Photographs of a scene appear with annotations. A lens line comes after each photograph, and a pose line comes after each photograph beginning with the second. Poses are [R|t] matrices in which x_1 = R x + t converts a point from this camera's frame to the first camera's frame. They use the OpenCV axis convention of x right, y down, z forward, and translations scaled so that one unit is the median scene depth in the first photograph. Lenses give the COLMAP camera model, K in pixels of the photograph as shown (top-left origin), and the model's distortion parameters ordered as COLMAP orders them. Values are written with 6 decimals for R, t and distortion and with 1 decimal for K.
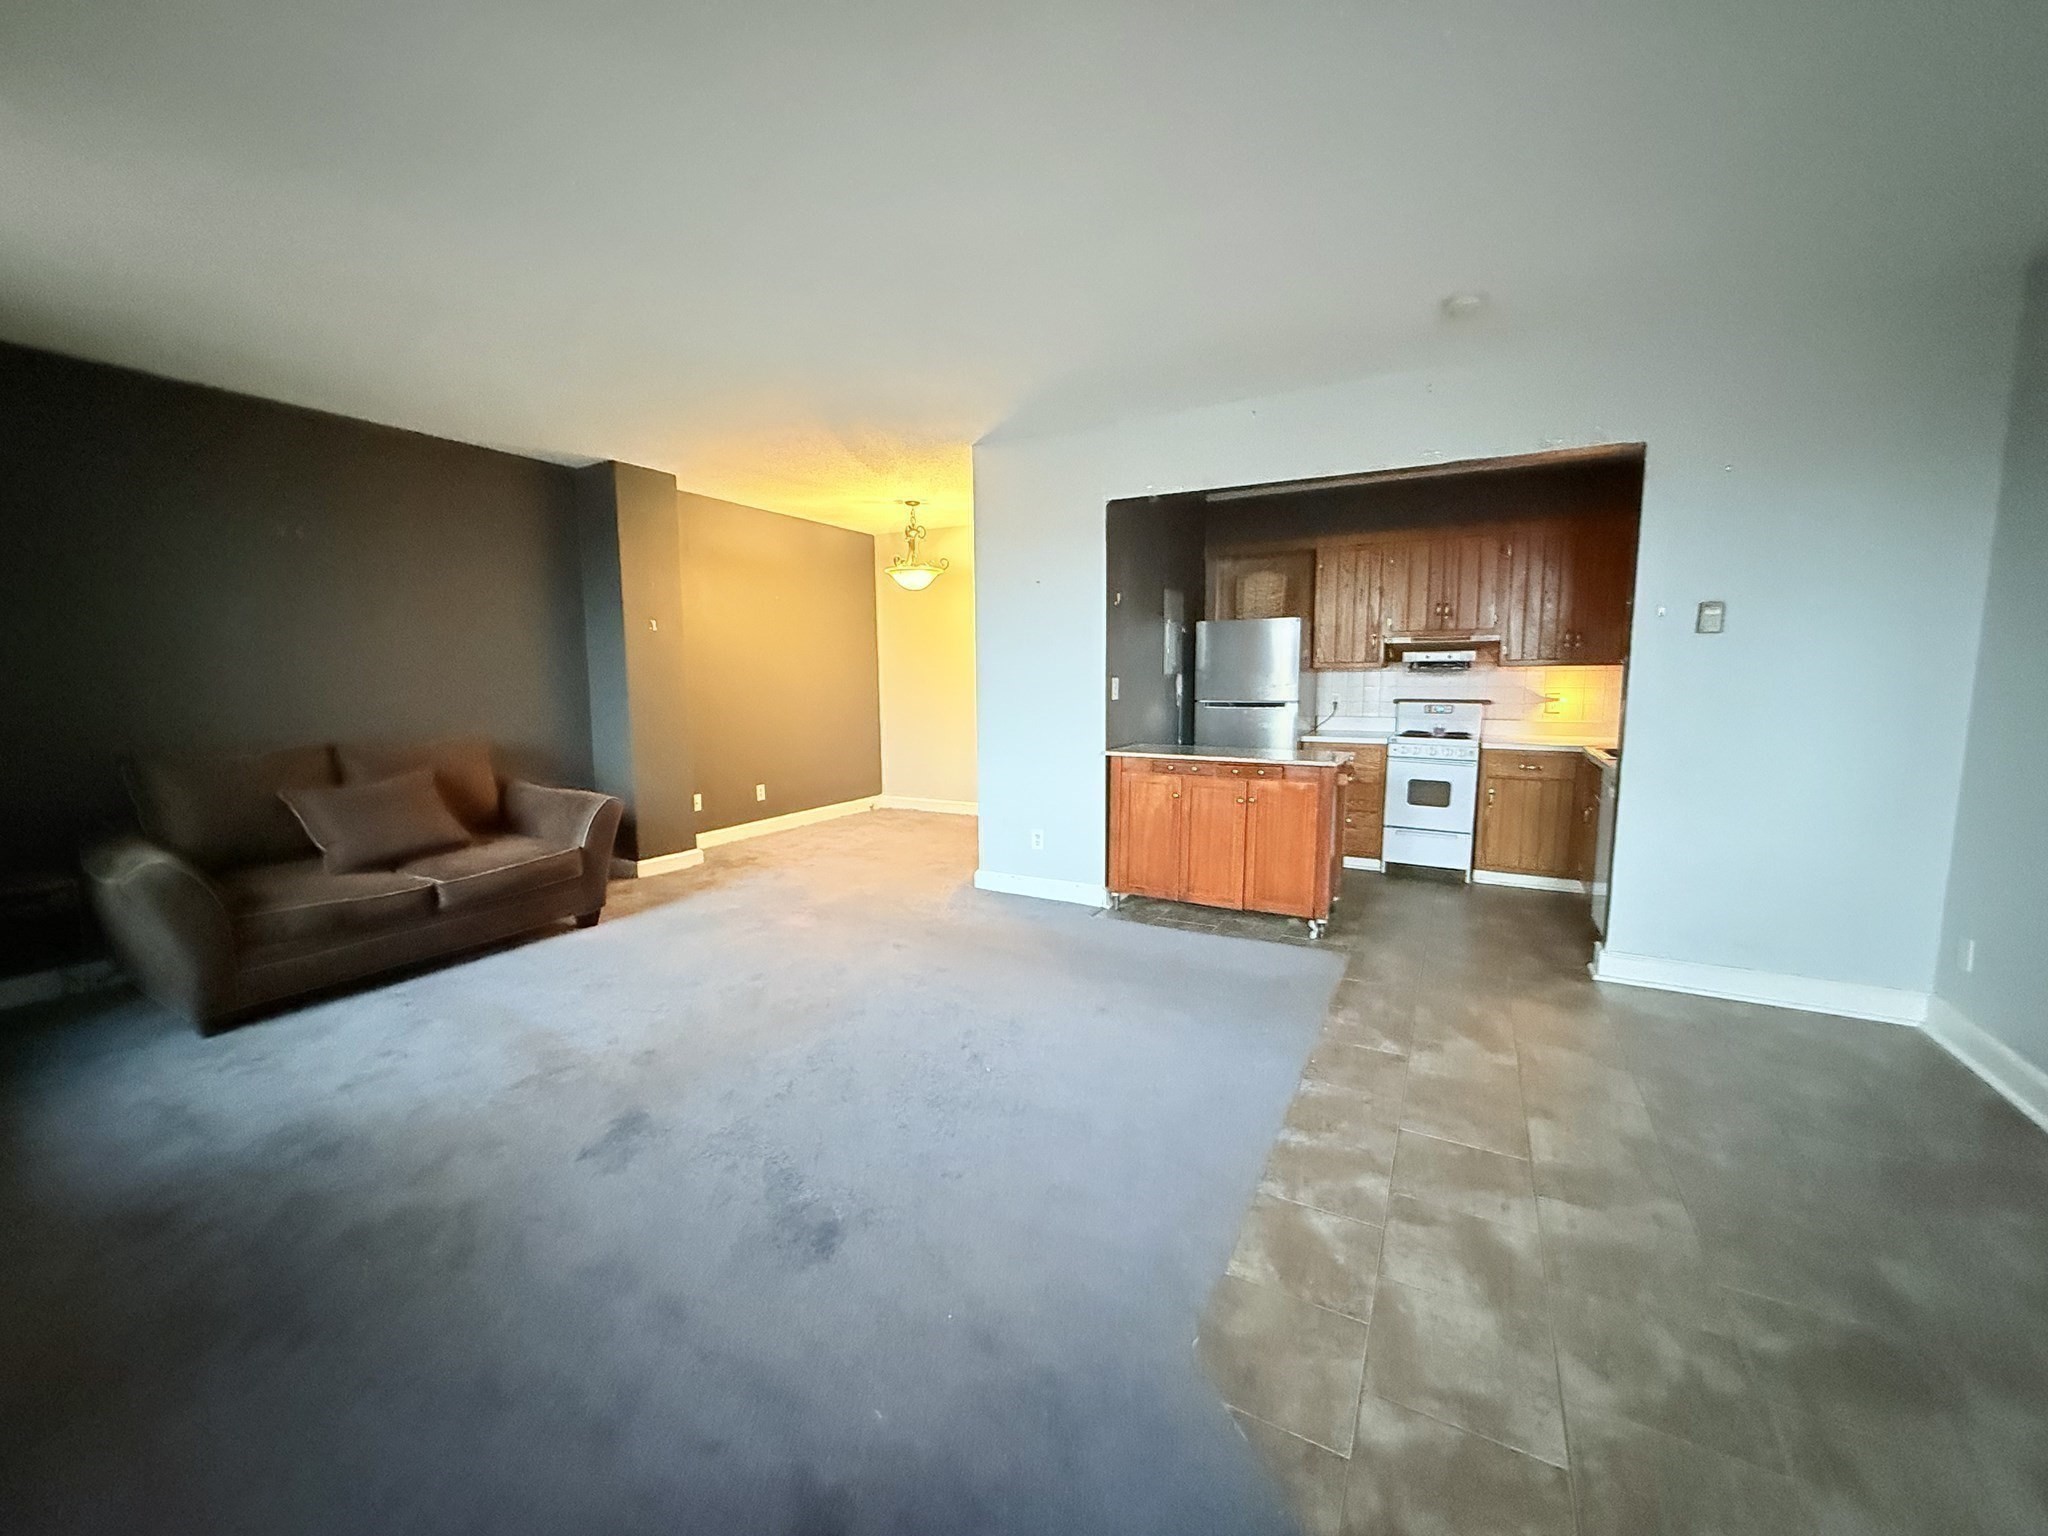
lens RADIAL K [[818.0, 0, 1024.0], [0, 818.0, 768.0], [0, 0, 1]] dist [-0.002159, -0.000347]
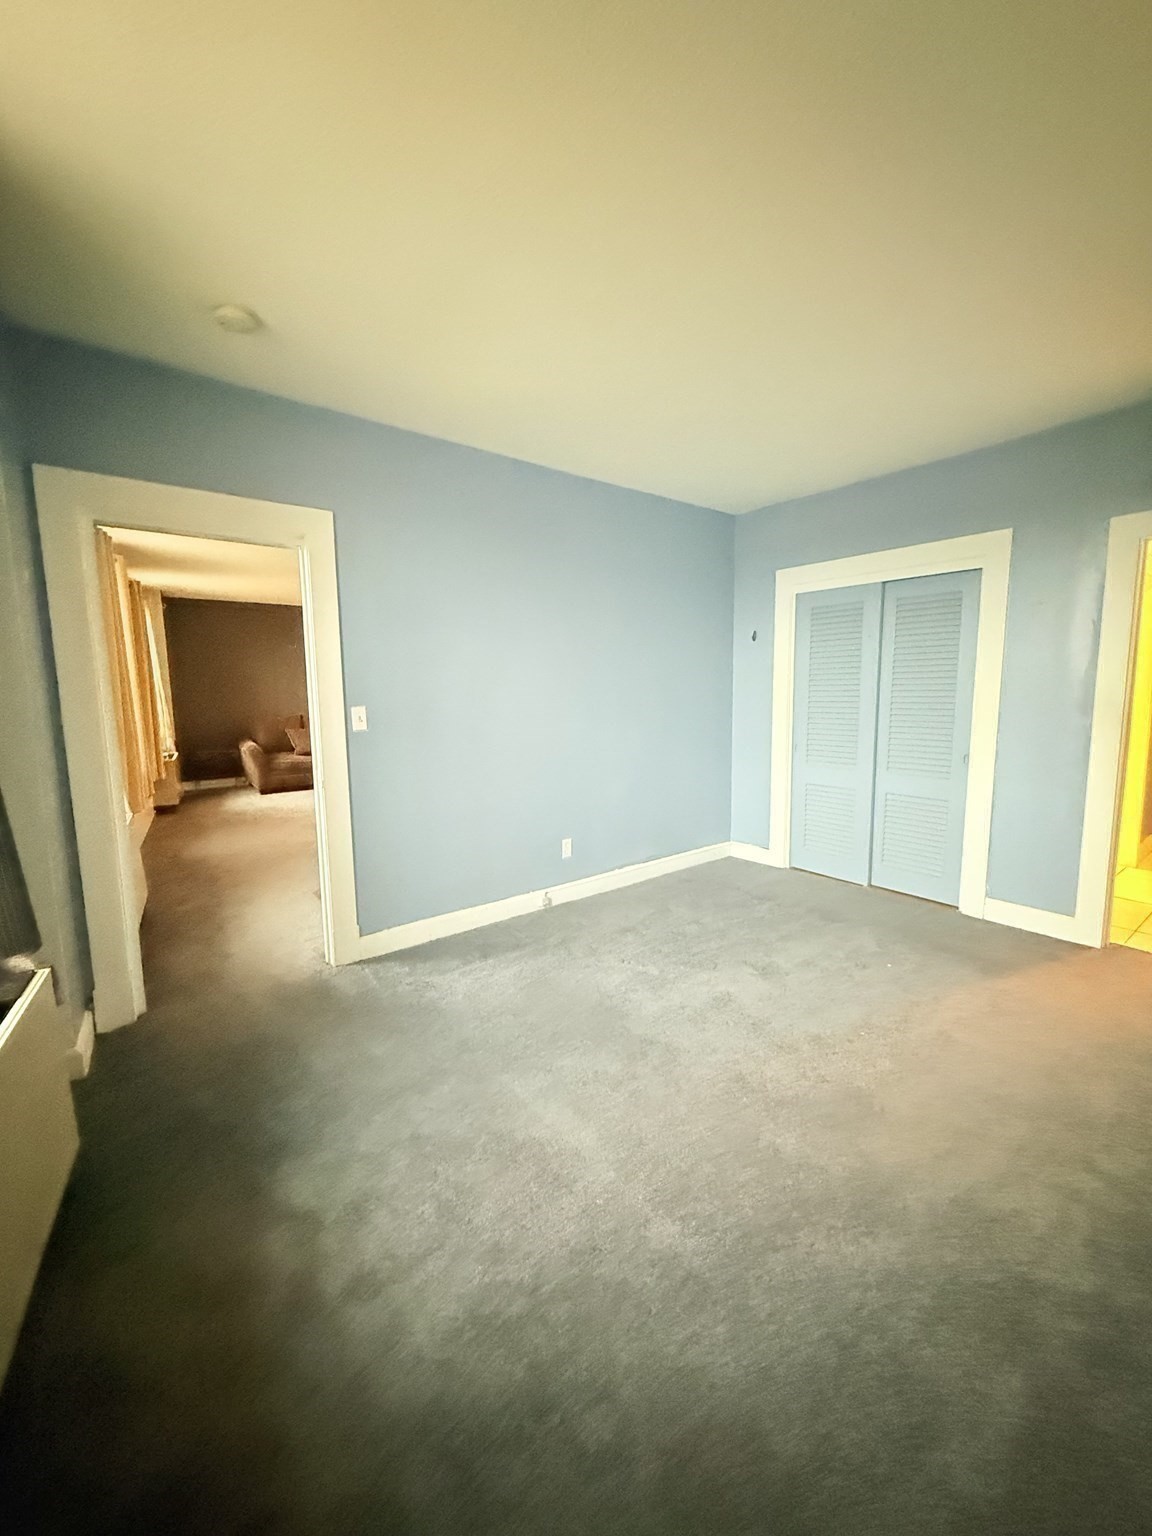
lens RADIAL K [[613.5, 0, 576.0], [0, 613.5, 768.0], [0, 0, 1]] dist [-0.002159, -0.000347]
pose [[0.920505, 0.041758, -0.388492, 0.986509], [-0.036055, 0.999108, 0.021963, 0.075576], [0.389063, -0.006210, 0.921190, -0.711499]]
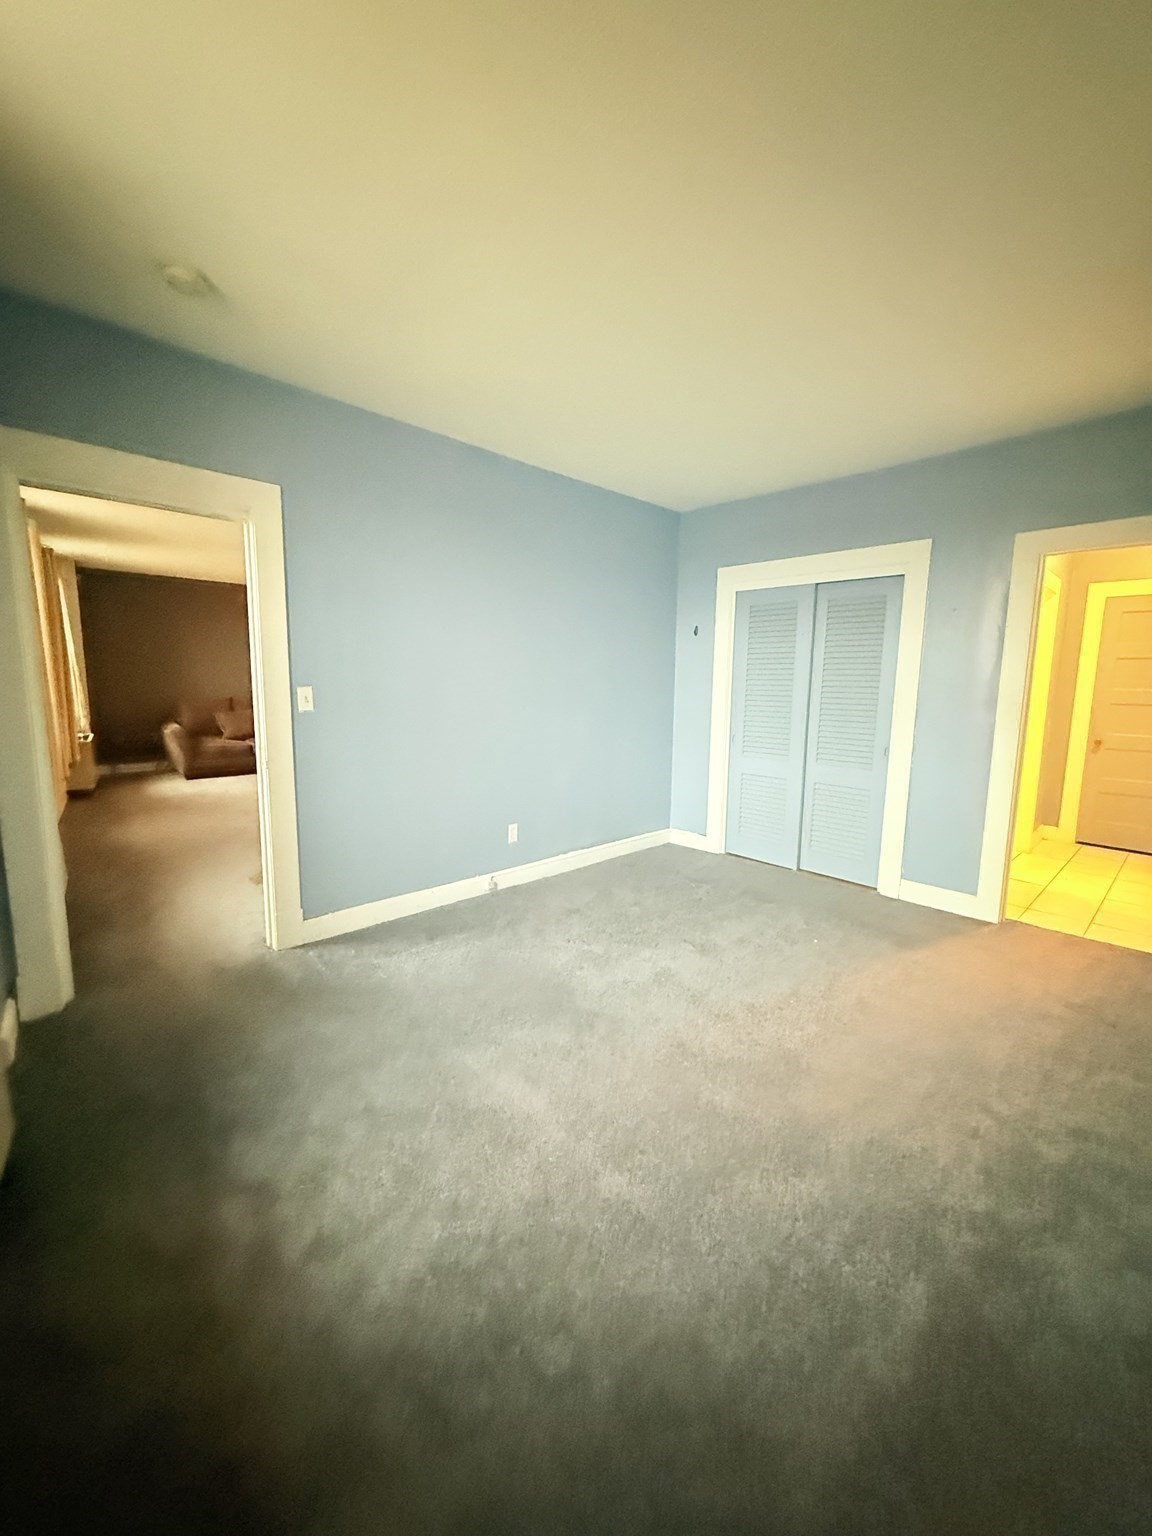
lens RADIAL K [[613.5, 0, 576.0], [0, 613.5, 768.0], [0, 0, 1]] dist [-0.002159, -0.000347]
pose [[0.954217, 0.059802, -0.293076, 0.980446], [-0.053295, 0.998124, 0.030147, 0.084197], [0.294329, -0.013147, 0.955614, -0.732912]]
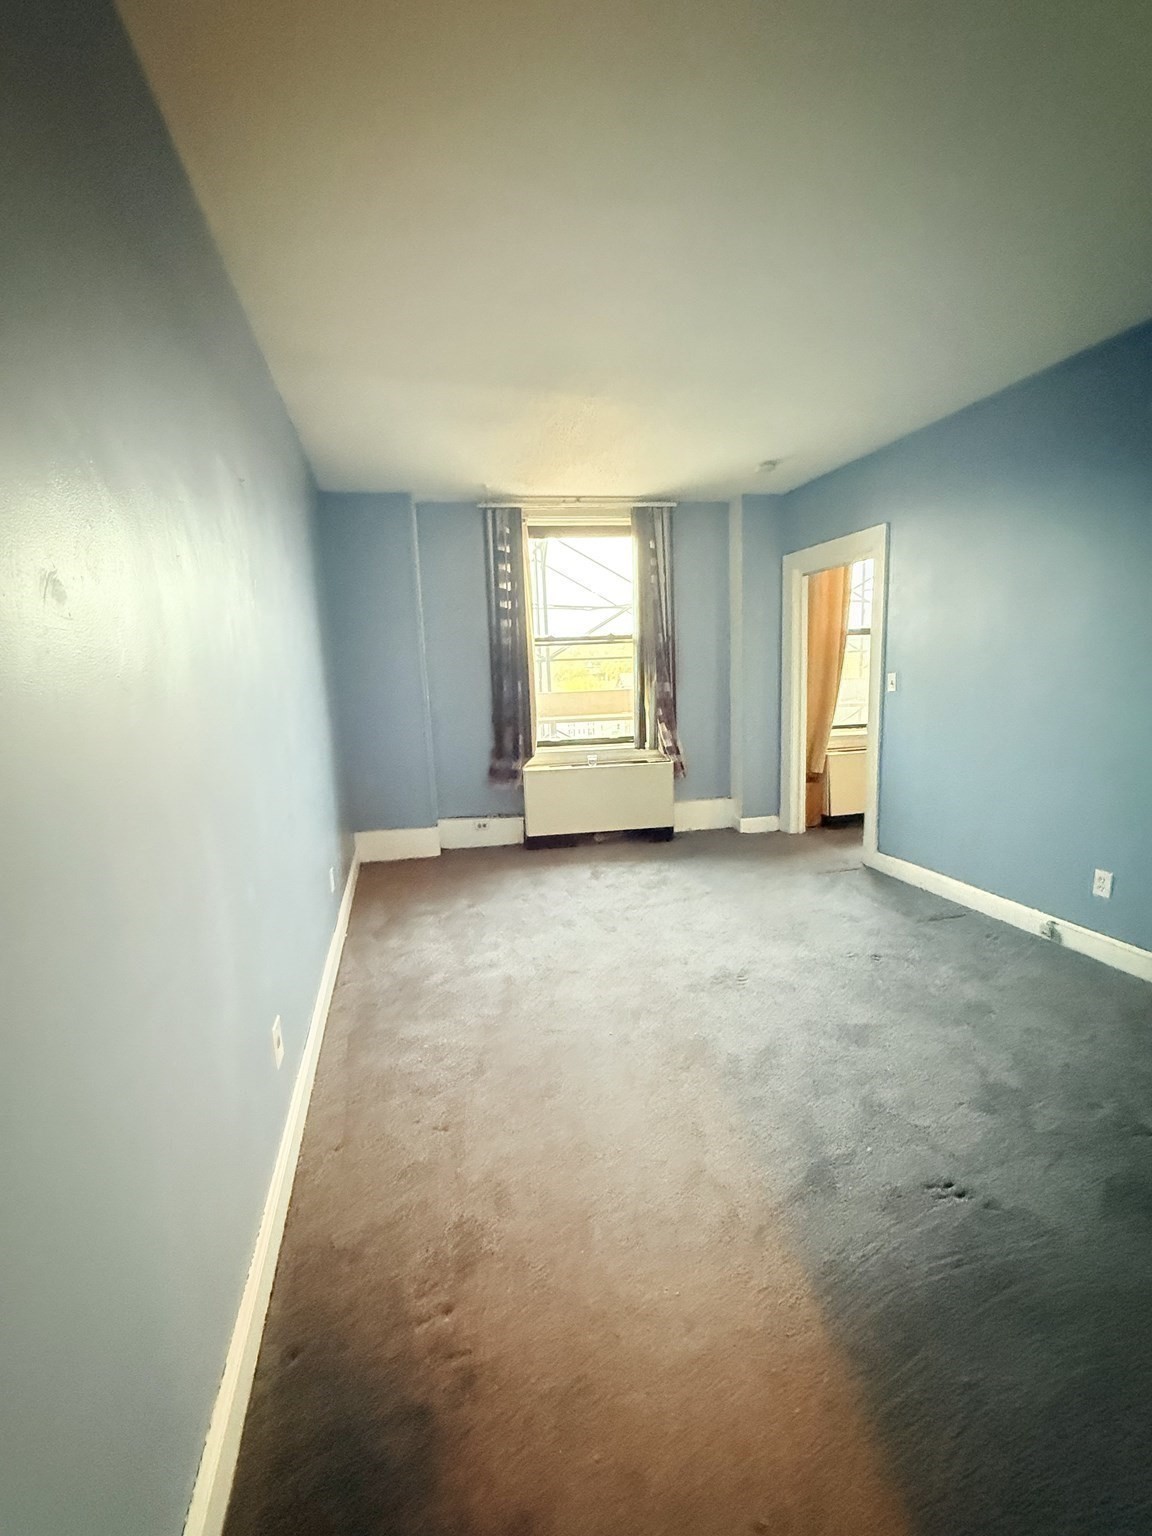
lens RADIAL K [[613.5, 0, 576.0], [0, 613.5, 768.0], [0, 0, 1]] dist [-0.002159, -0.000347]
pose [[-0.730871, 0.137132, -0.668598, 1.438810], [-0.037311, 0.970115, 0.239760, -0.034565], [0.681495, 0.200179, -0.703912, 0.203264]]
